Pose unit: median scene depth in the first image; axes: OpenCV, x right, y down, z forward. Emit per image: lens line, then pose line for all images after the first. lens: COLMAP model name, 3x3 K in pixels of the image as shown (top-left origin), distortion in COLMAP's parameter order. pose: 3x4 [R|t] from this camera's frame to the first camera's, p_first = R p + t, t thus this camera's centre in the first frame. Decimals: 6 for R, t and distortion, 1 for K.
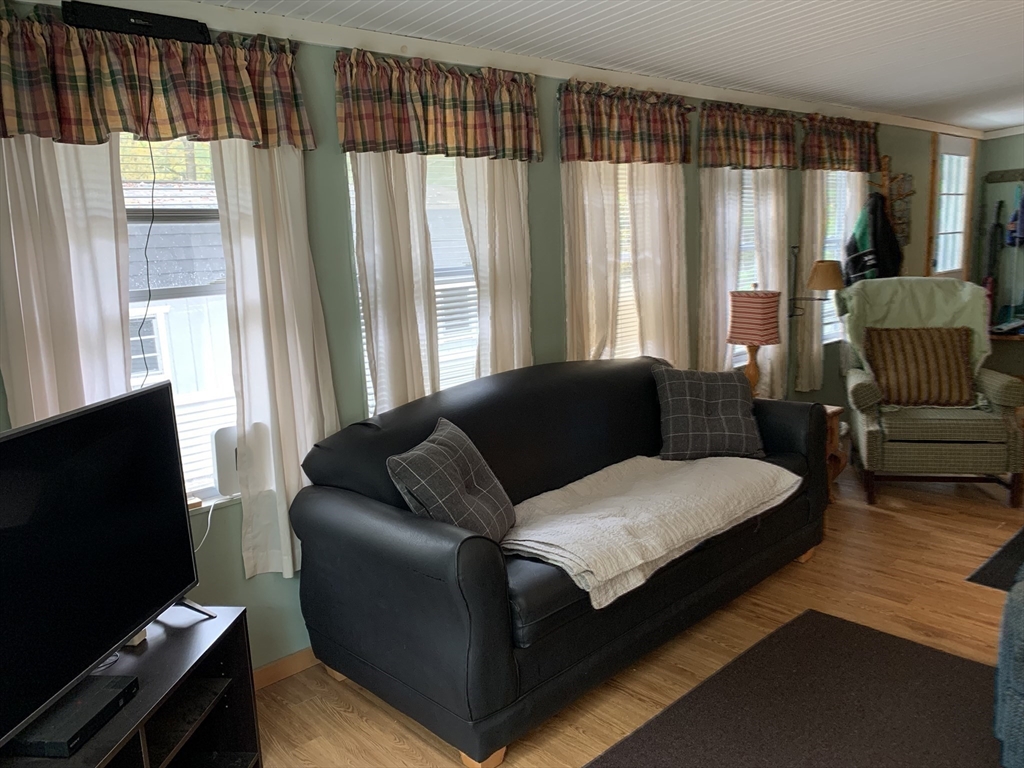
lens RADIAL K [[776.6, 0, 526.9], [0, 776.6, 380.9], [0, 0, 1]] dist [0.006330, 0.004462]
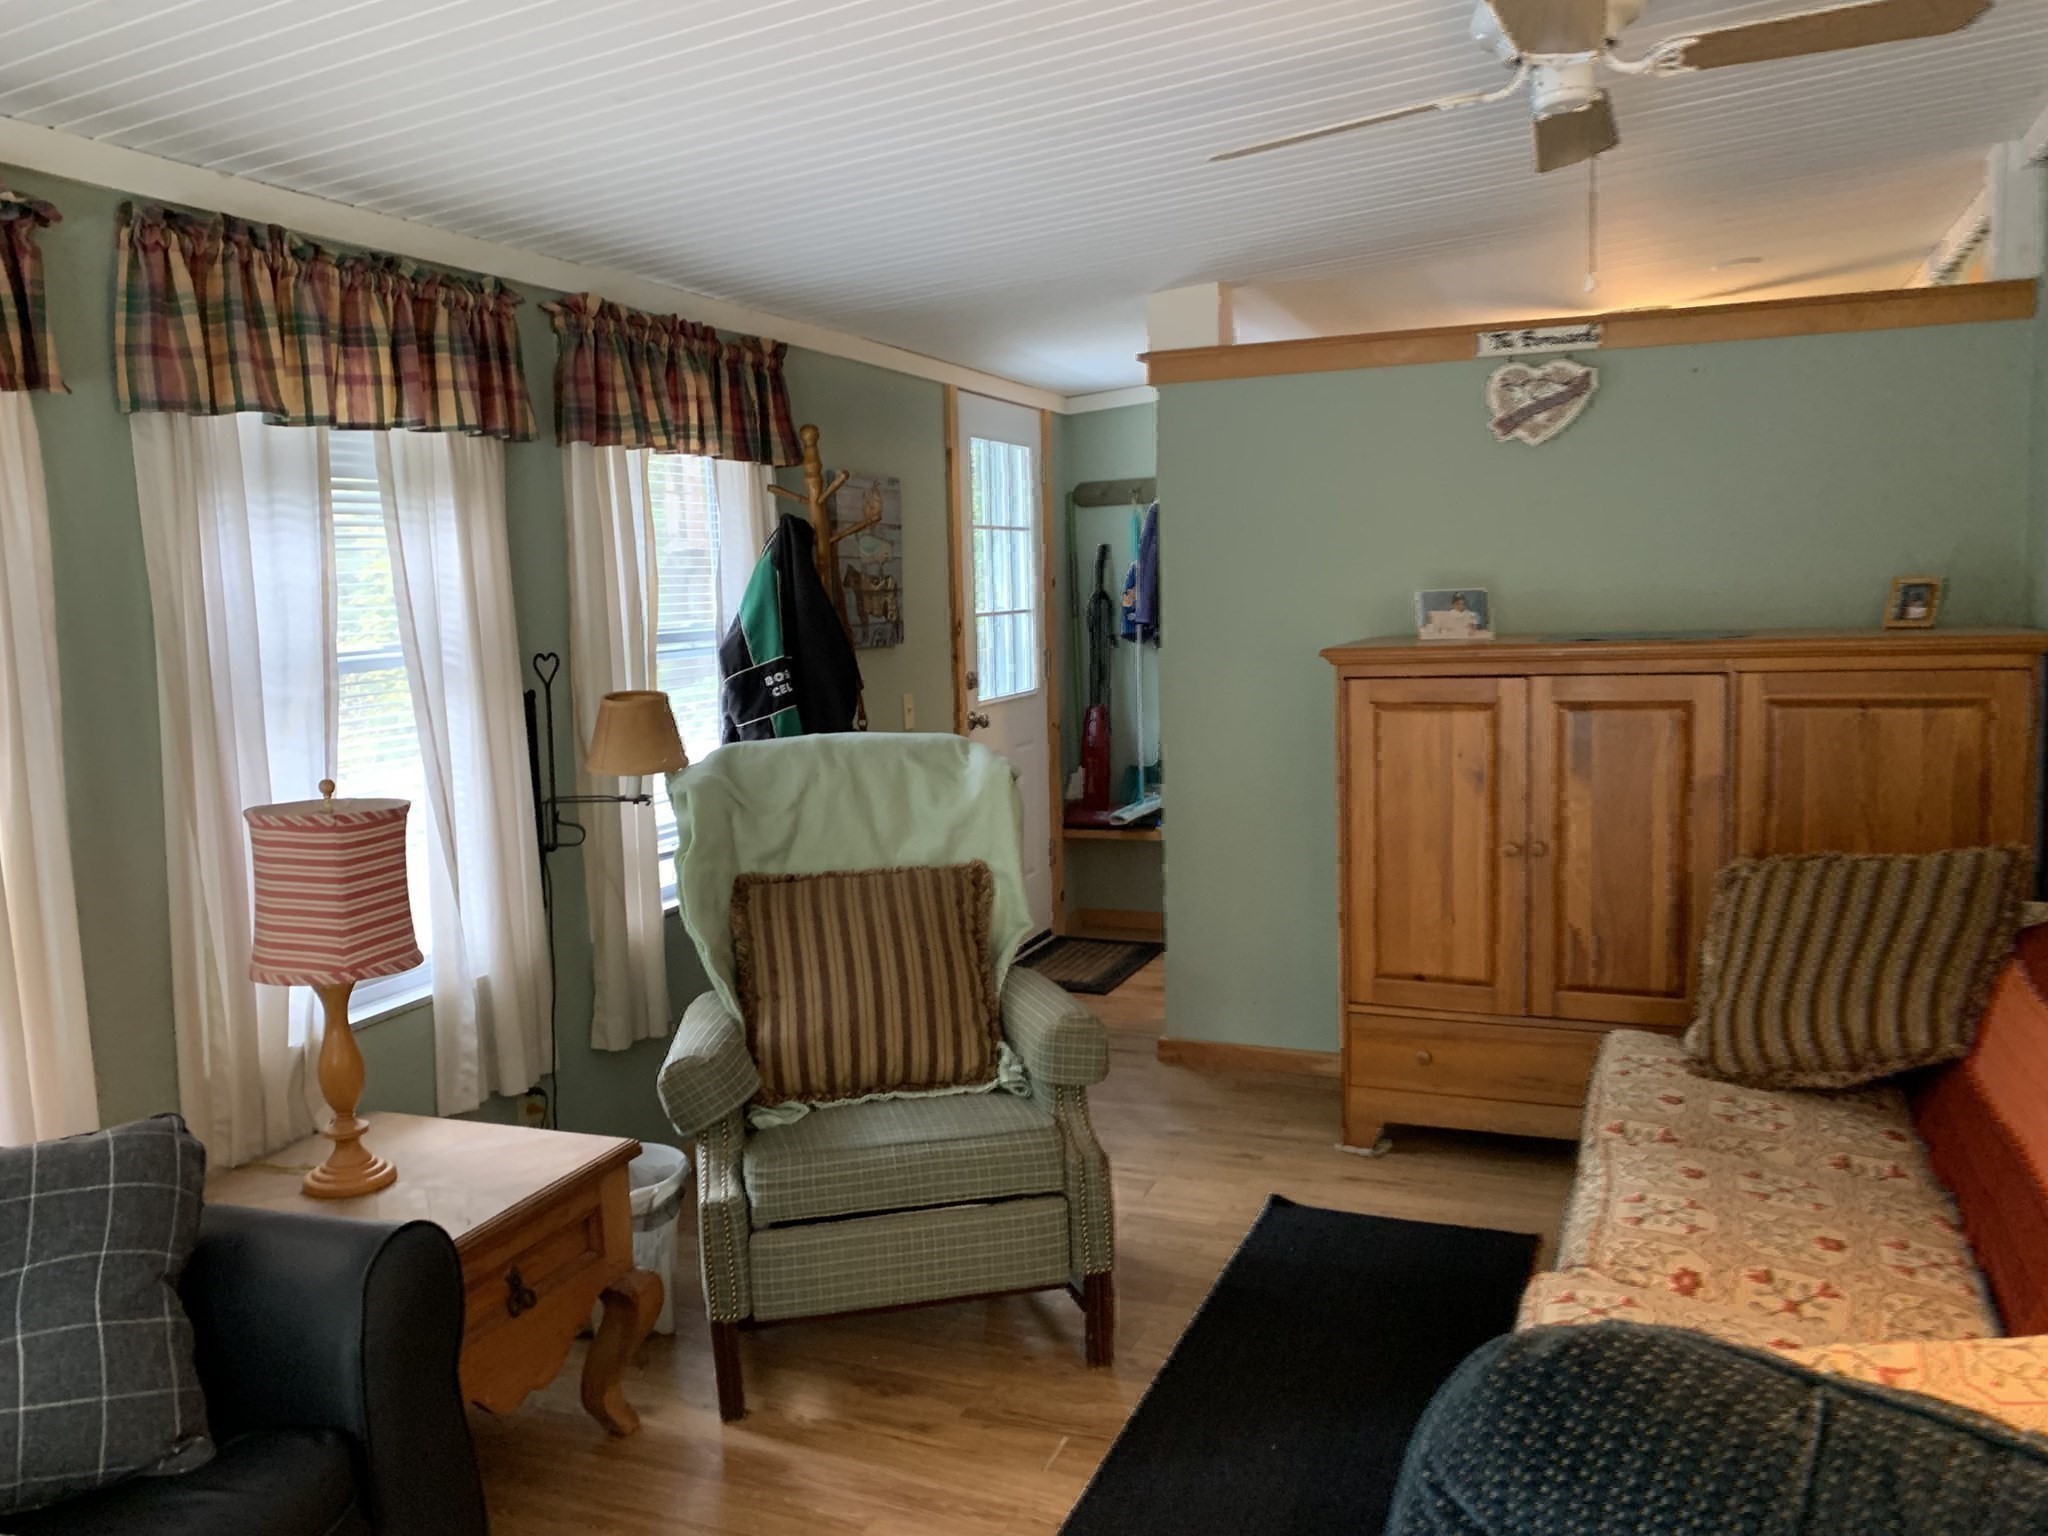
lens RADIAL K [[1654.9, 0, 1043.5], [0, 1654.9, 736.2], [0, 0, 1]] dist [0.013396, 0.005899]
pose [[0.898393, -0.025975, 0.438424, 0.337088], [0.070986, 0.993712, -0.086587, -0.083061], [-0.433418, 0.108911, 0.894588, 0.351811]]
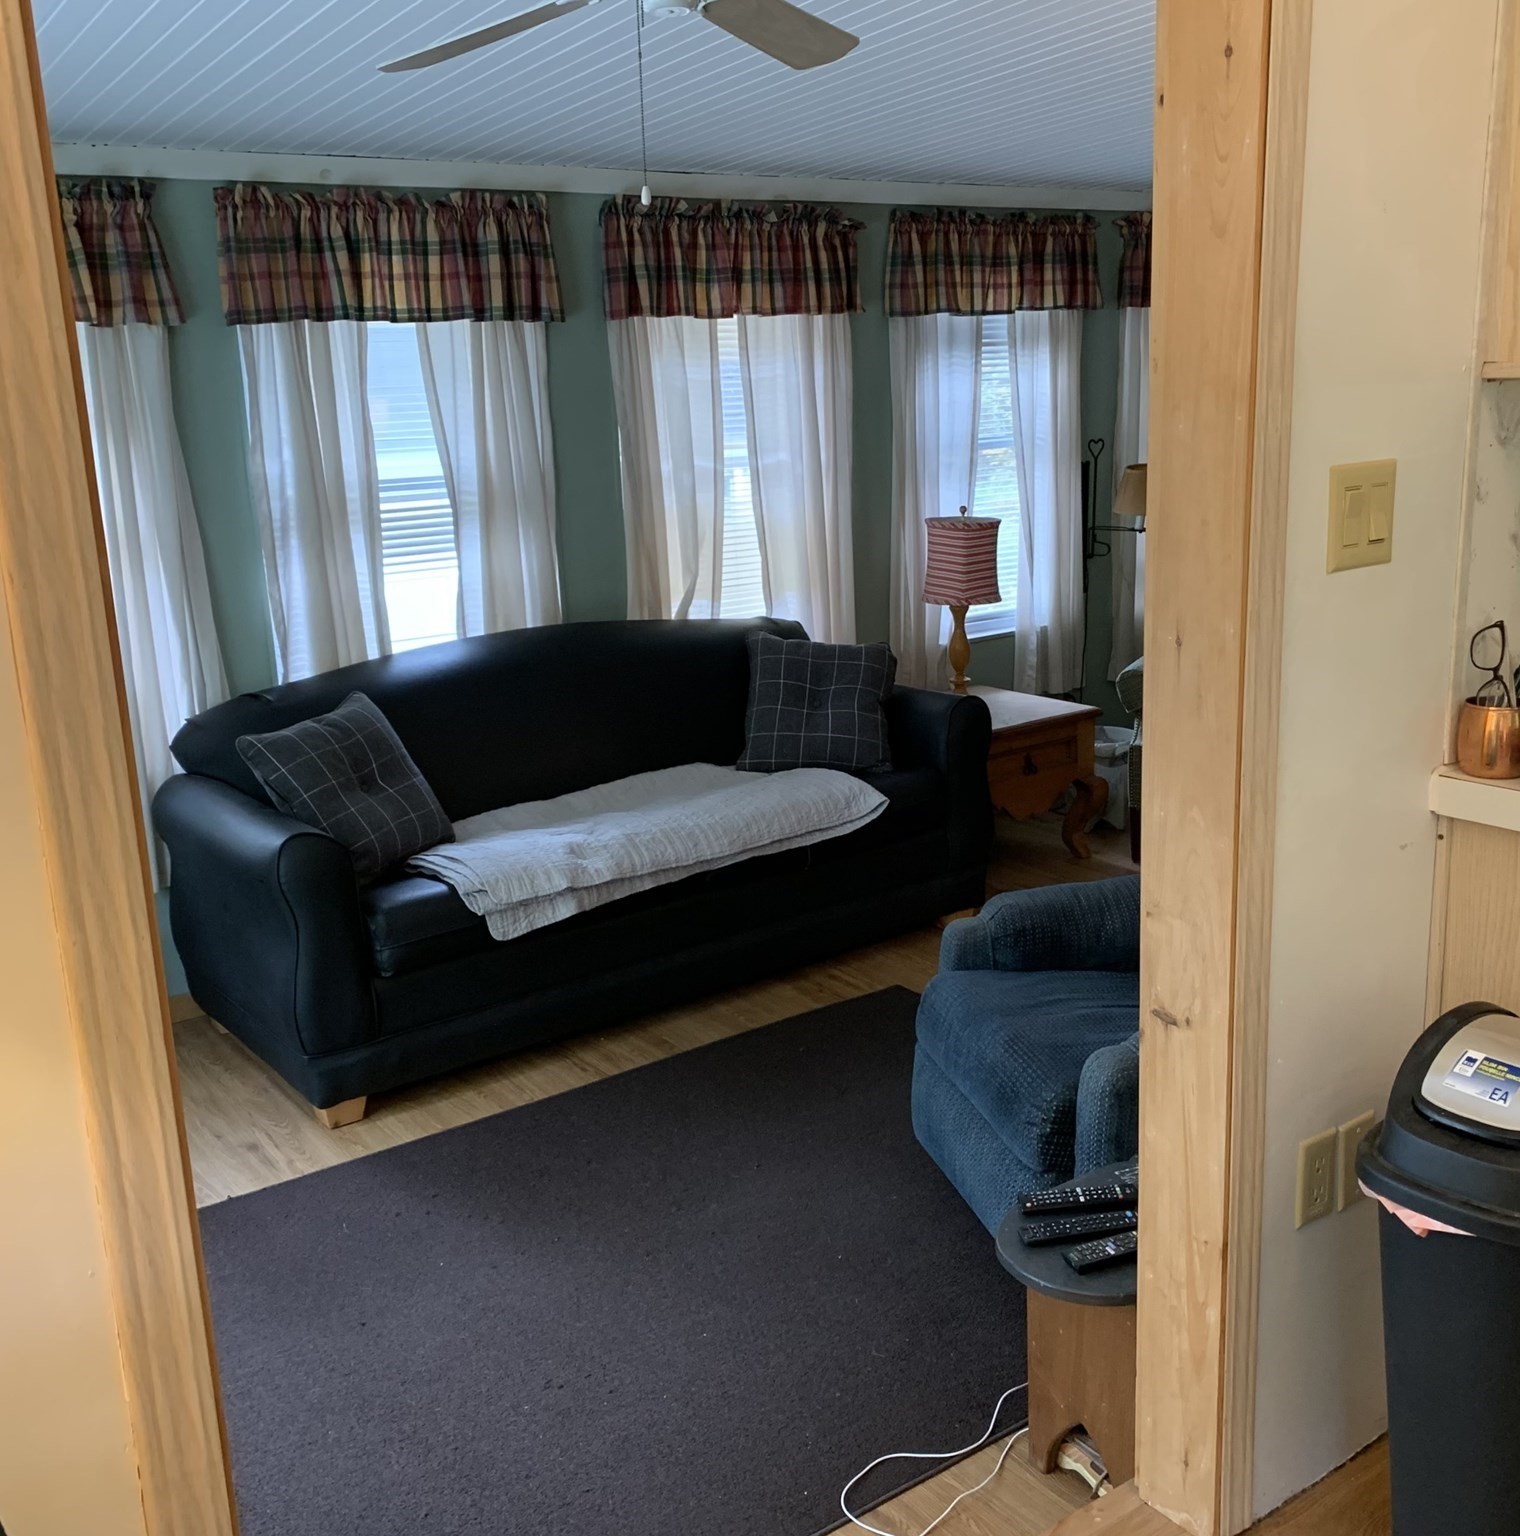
lens RADIAL K [[1565.3, 0, 802.3], [0, 1565.3, 770.4], [0, 0, 1]] dist [0.015851, -0.020555]
pose [[0.995061, 0.041796, -0.090039, 0.371546], [-0.034860, 0.996401, 0.077268, -0.007012], [0.092944, -0.073747, 0.992936, -0.369147]]
